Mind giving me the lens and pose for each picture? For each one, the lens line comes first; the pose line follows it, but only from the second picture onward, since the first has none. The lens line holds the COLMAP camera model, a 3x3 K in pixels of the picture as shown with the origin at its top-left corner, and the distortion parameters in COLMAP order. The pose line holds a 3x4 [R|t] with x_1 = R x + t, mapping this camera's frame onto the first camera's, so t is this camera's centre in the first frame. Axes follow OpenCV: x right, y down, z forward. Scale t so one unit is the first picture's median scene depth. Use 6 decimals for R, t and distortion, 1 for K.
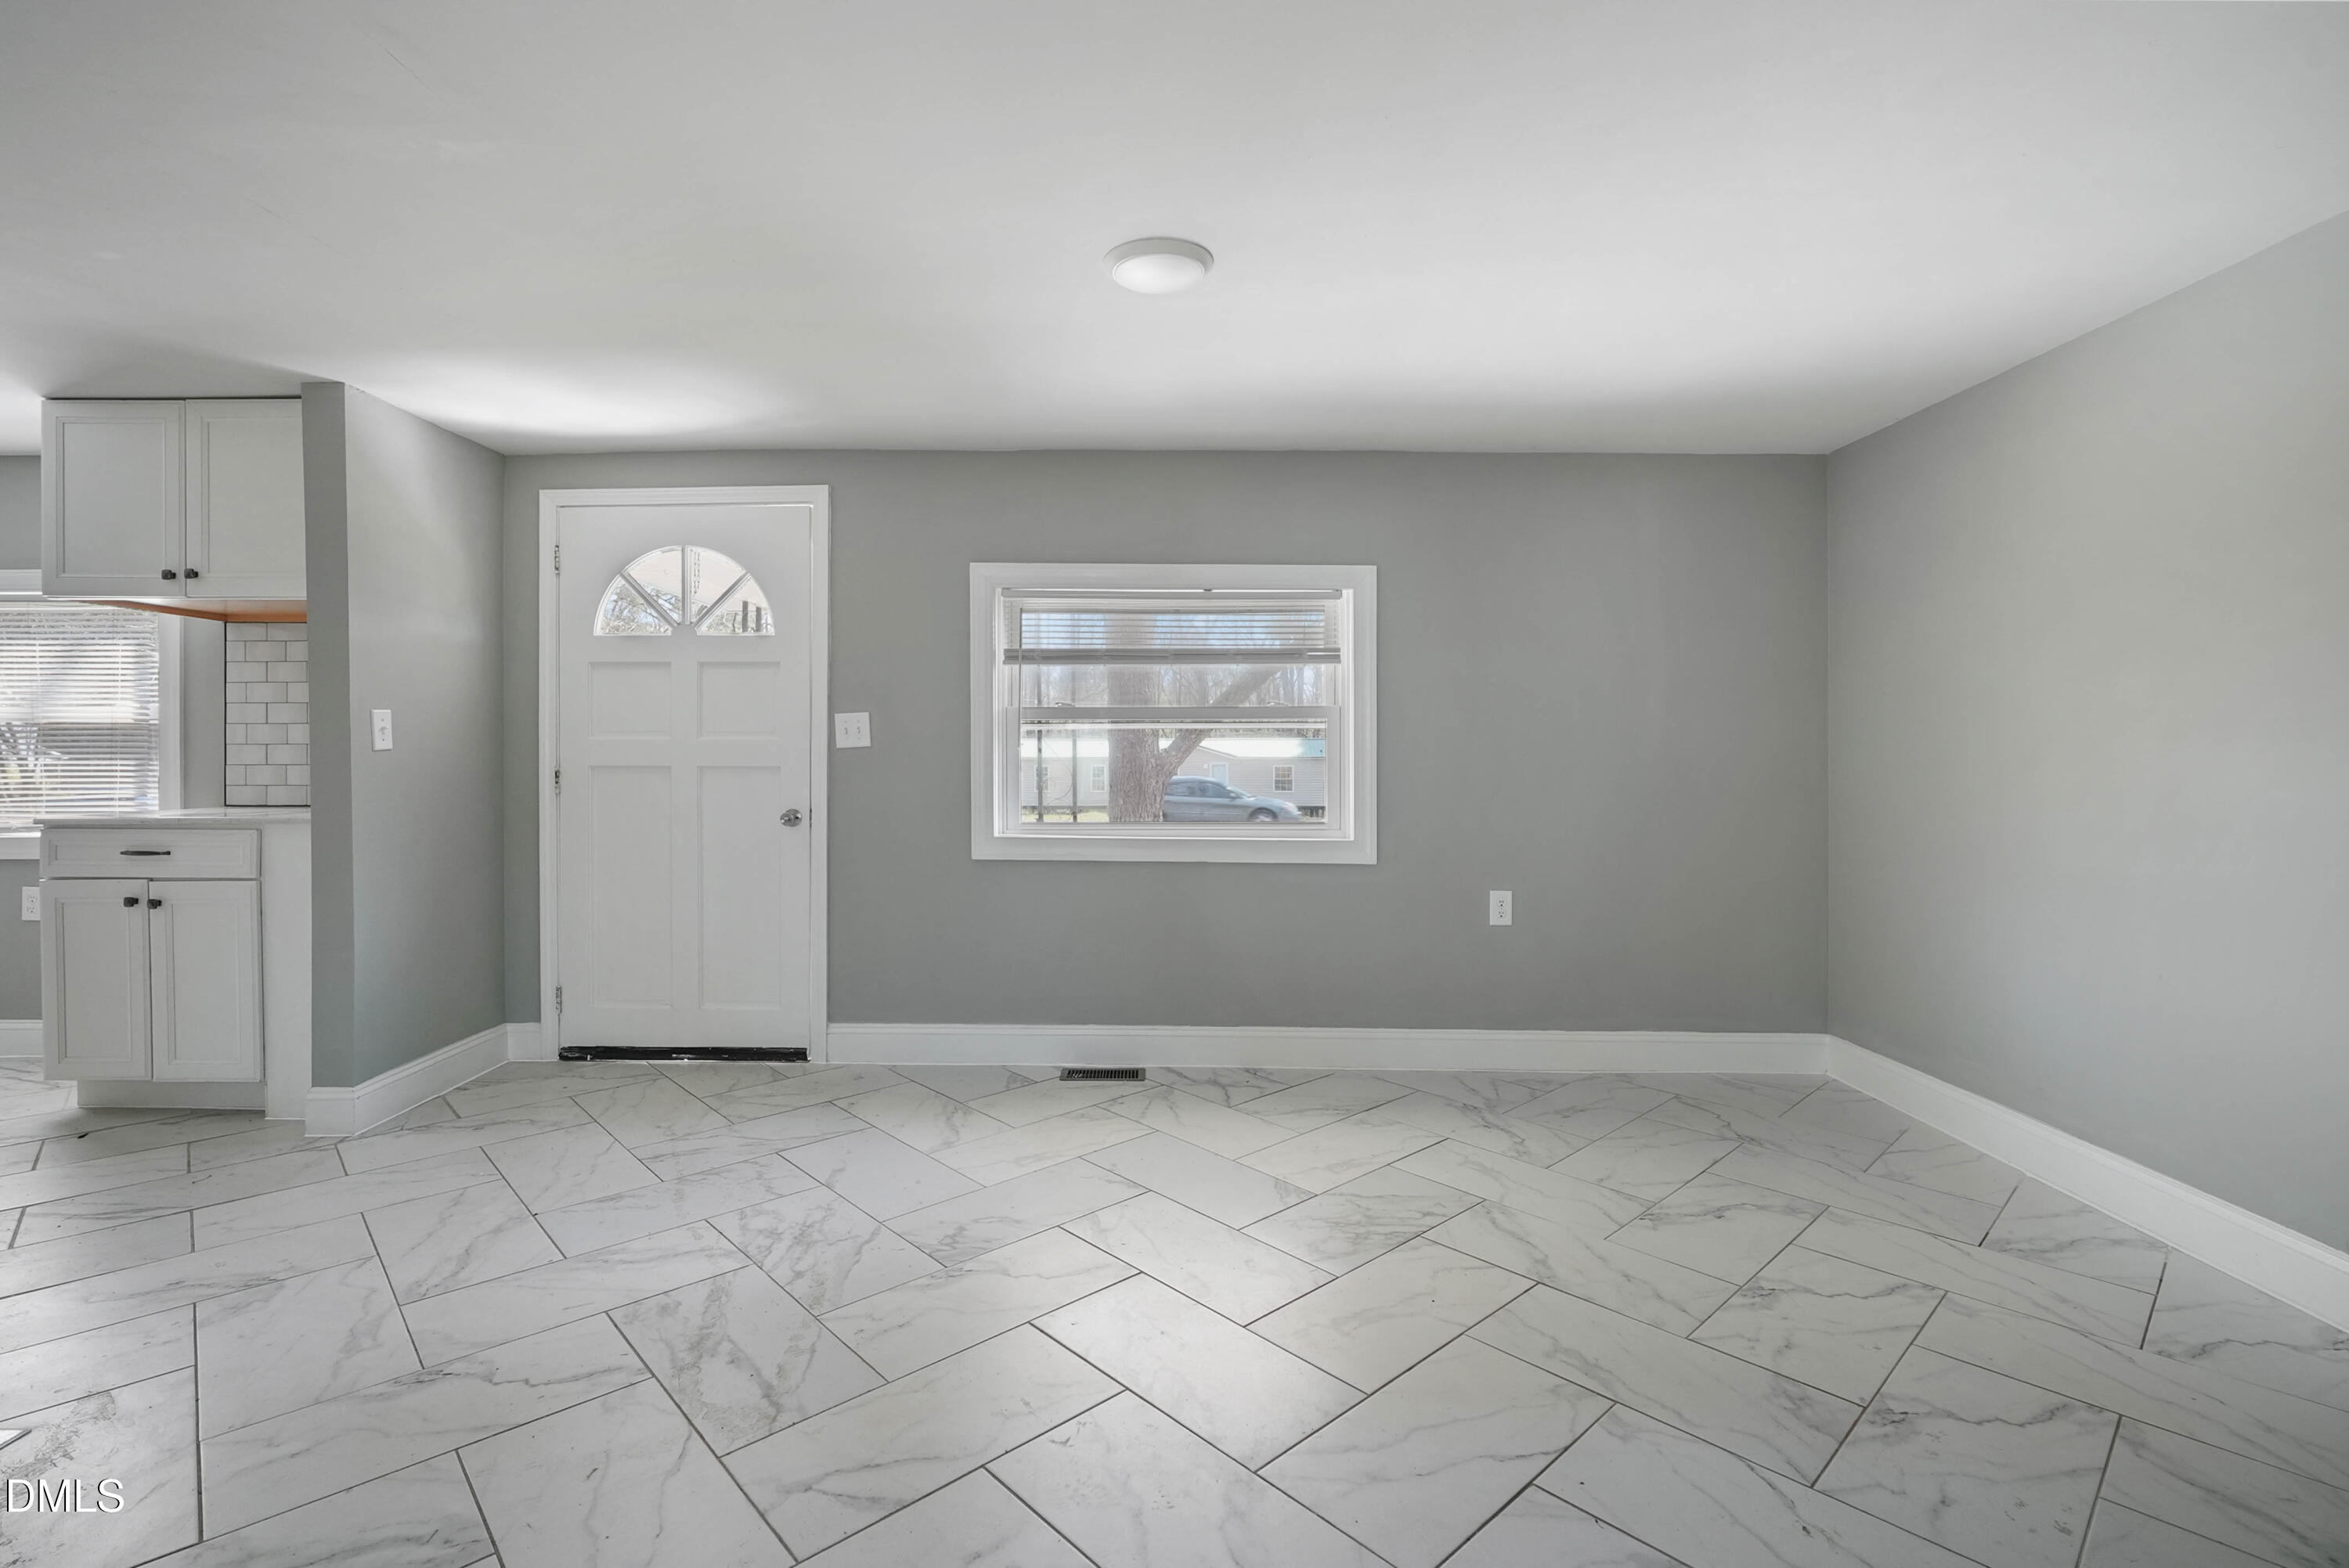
lens RADIAL K [[1069.0, 0, 1173.4], [0, 1069.0, 763.5], [0, 0, 1]] dist [-0.017881, 0.007899]
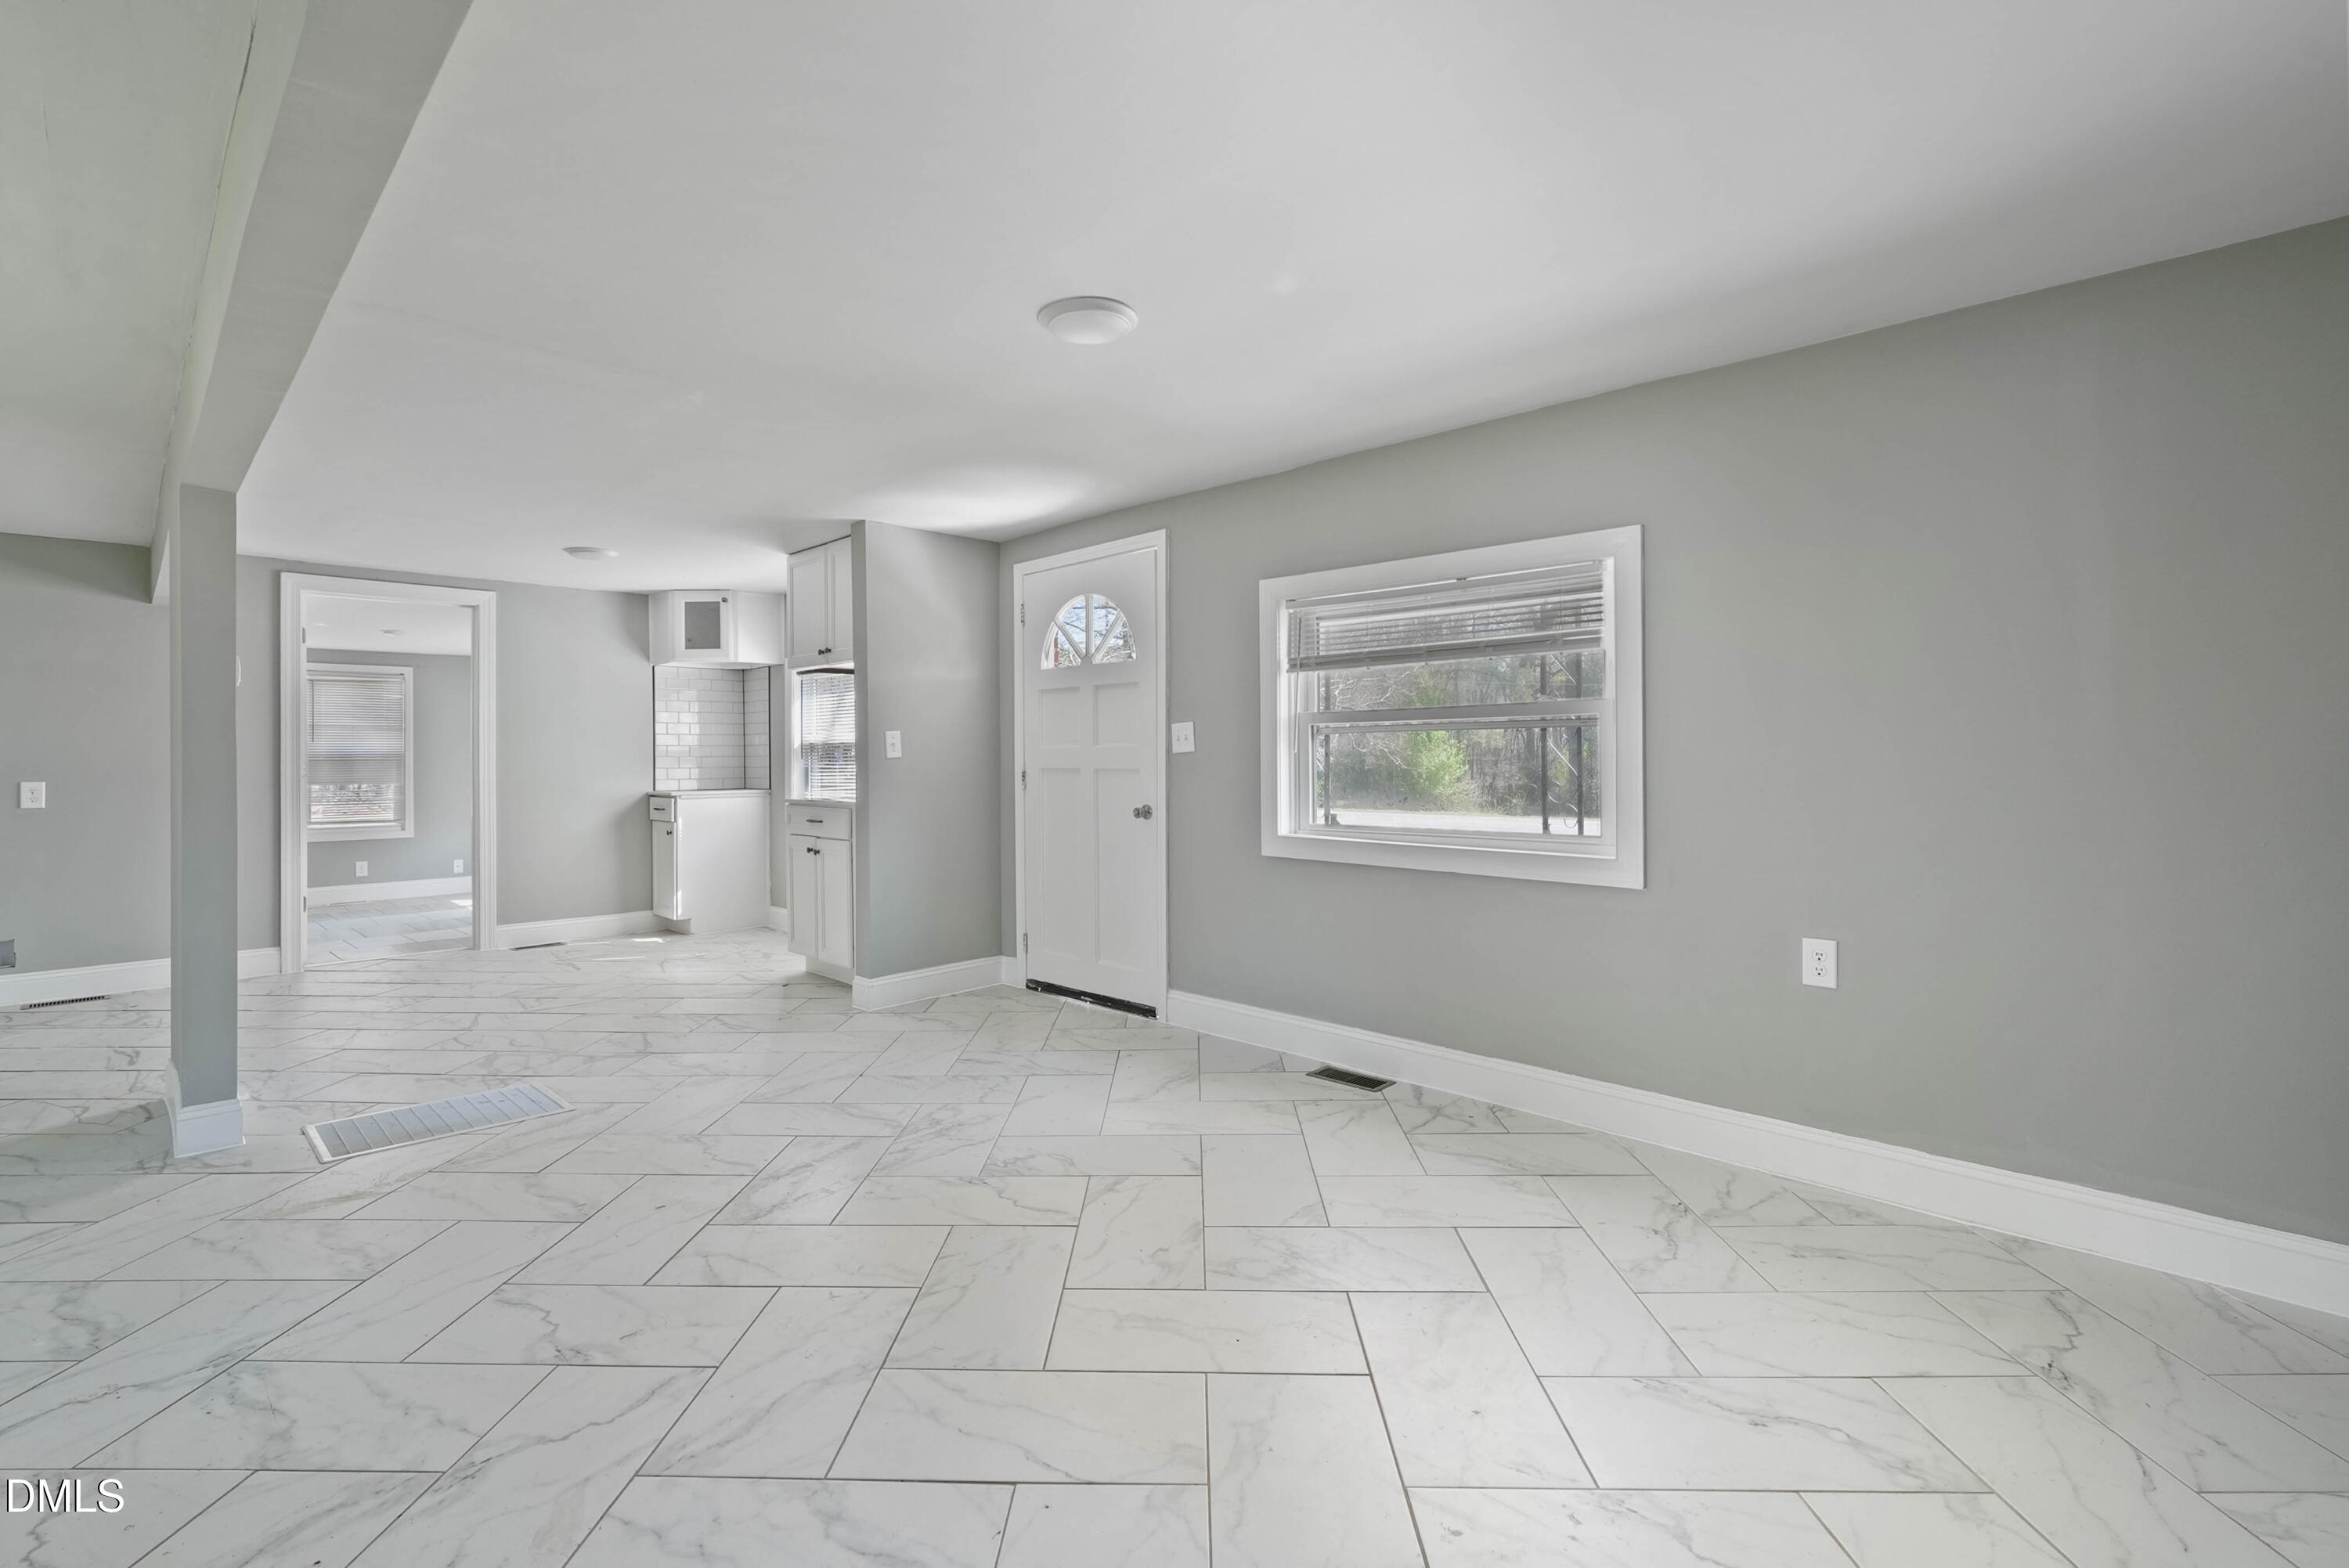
lens RADIAL K [[1069.0, 0, 1173.4], [0, 1069.0, 763.5], [0, 0, 1]] dist [-0.017881, 0.007899]
pose [[0.717868, -0.002397, -0.696175, 0.498534], [0.002214, 0.999997, -0.001160, -0.001929], [0.696176, -0.000709, 0.717871, 0.166243]]
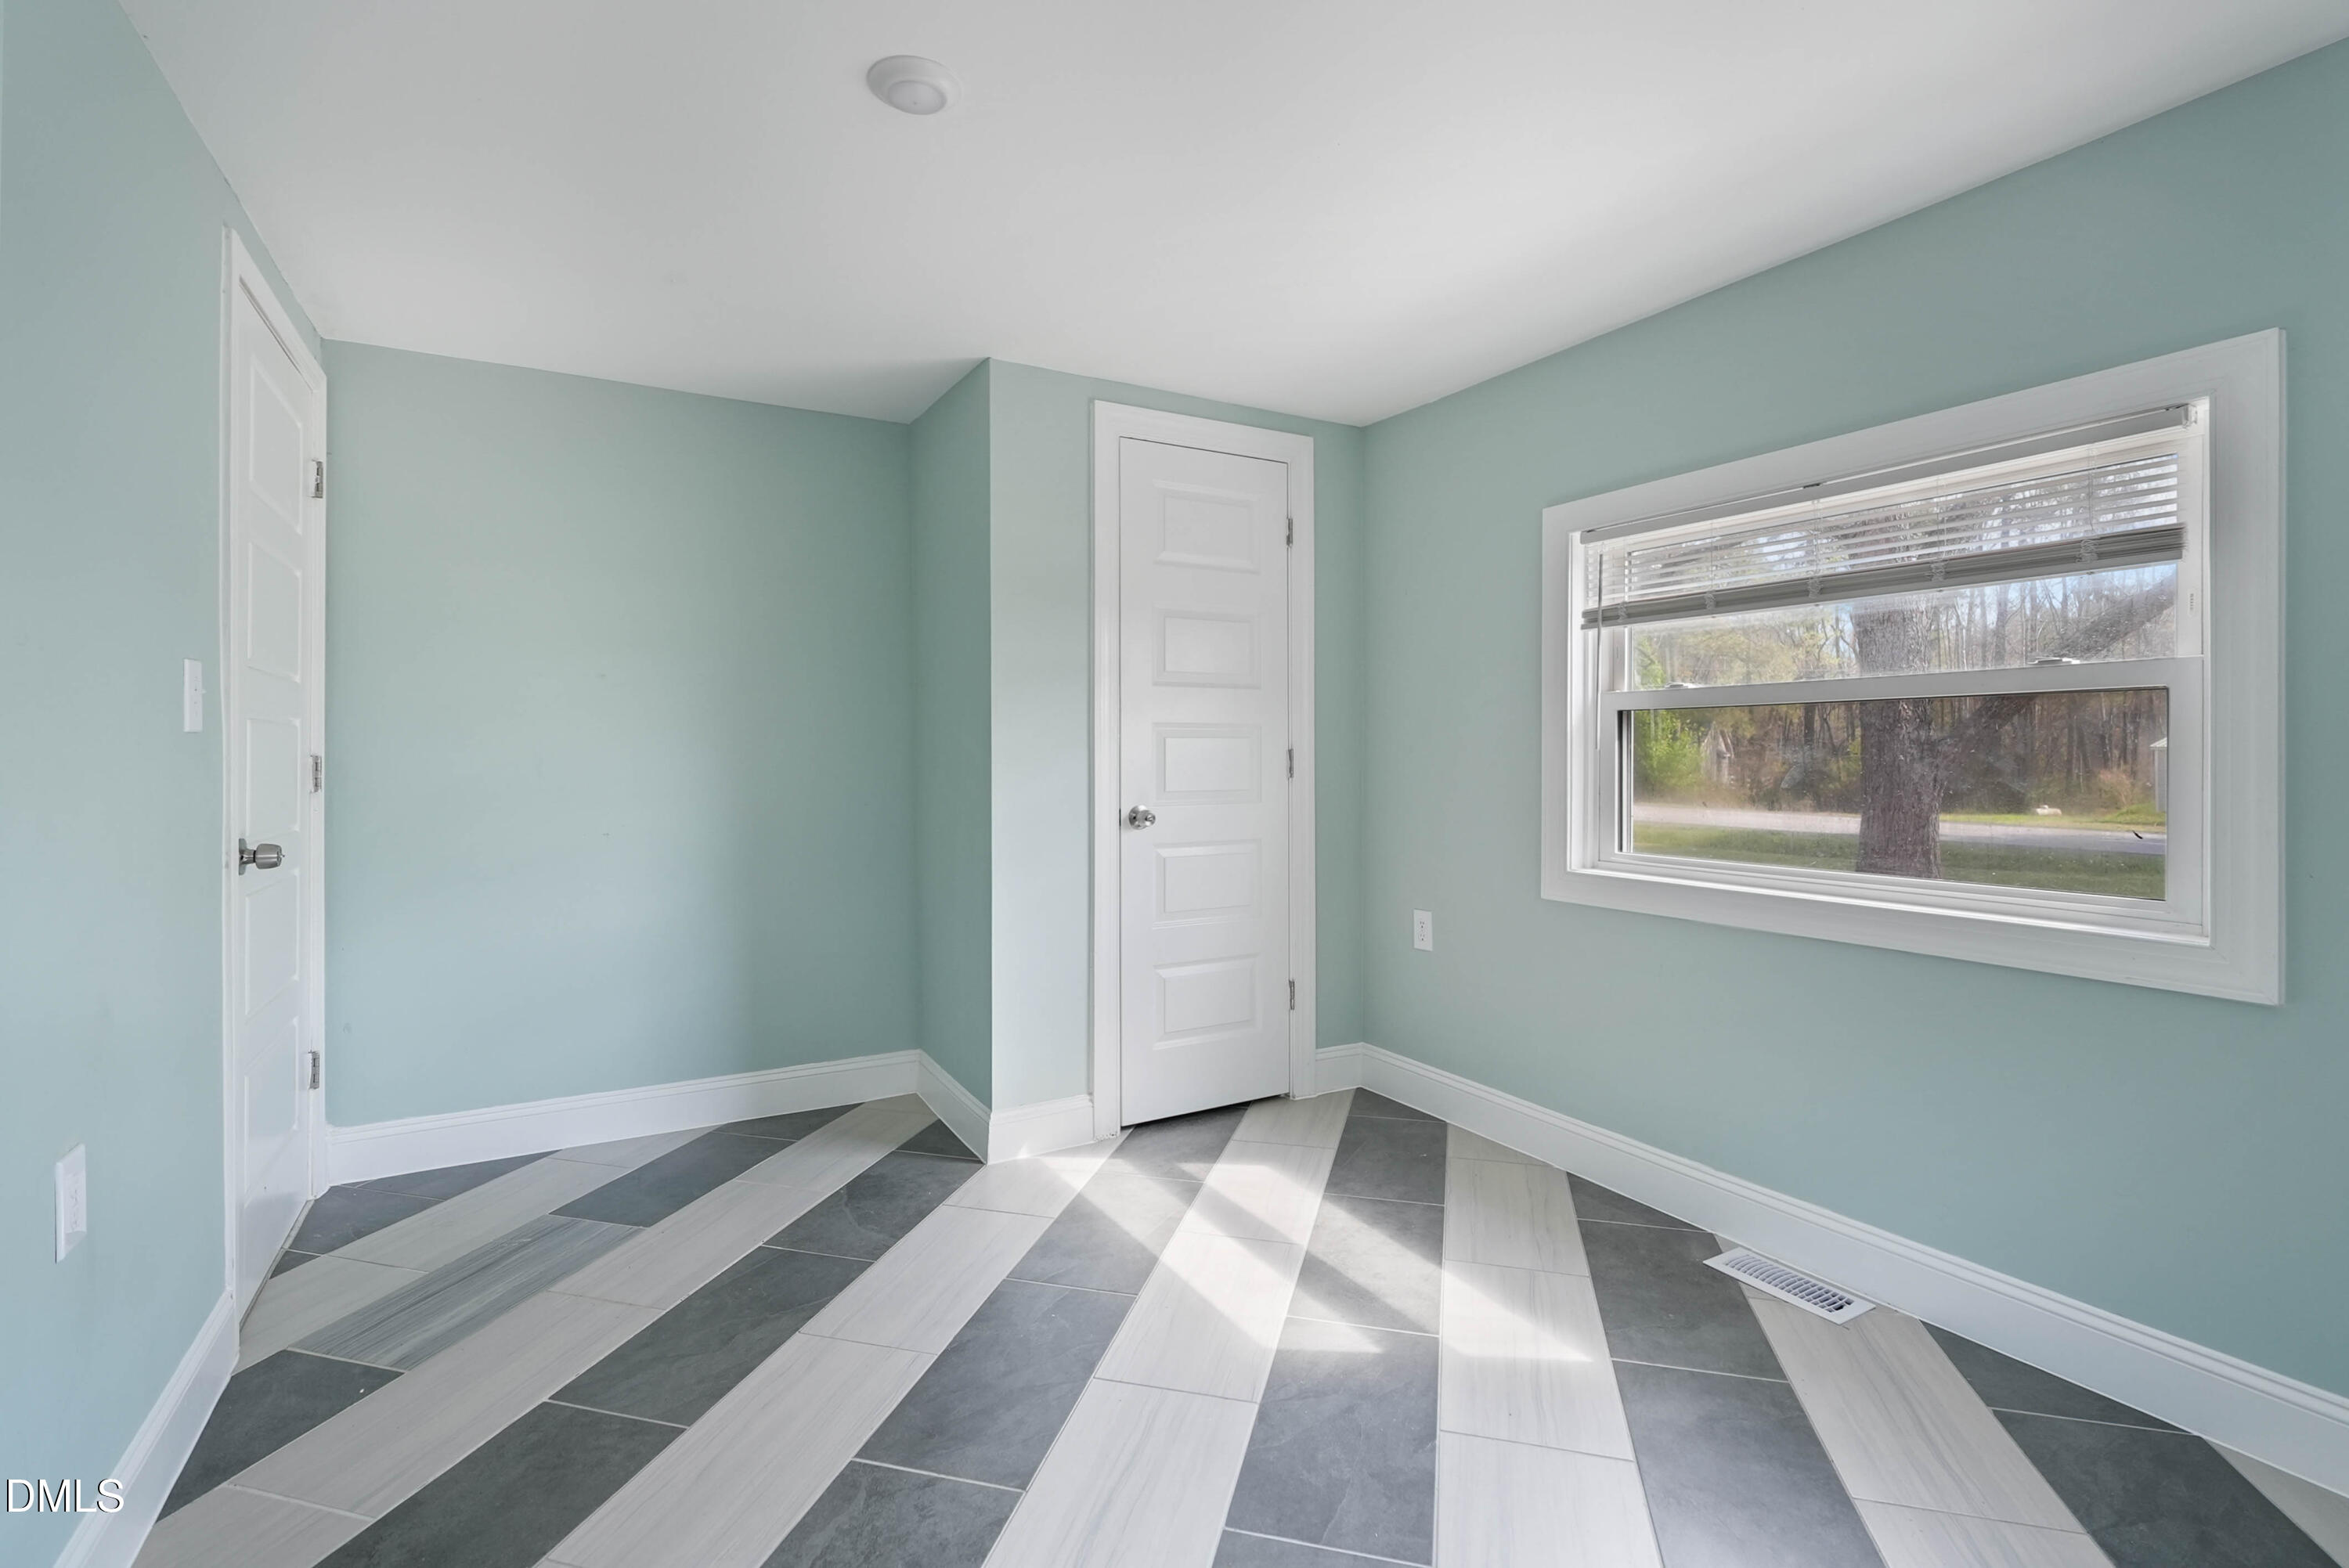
lens RADIAL K [[1069.0, 0, 1173.4], [0, 1069.0, 763.5], [0, 0, 1]] dist [-0.017881, 0.007899]
pose [[0.519338, 0.010554, -0.854504, 0.325693], [0.002283, 0.999903, 0.013737, -0.012678], [0.854566, -0.009084, 0.519263, 0.381698]]
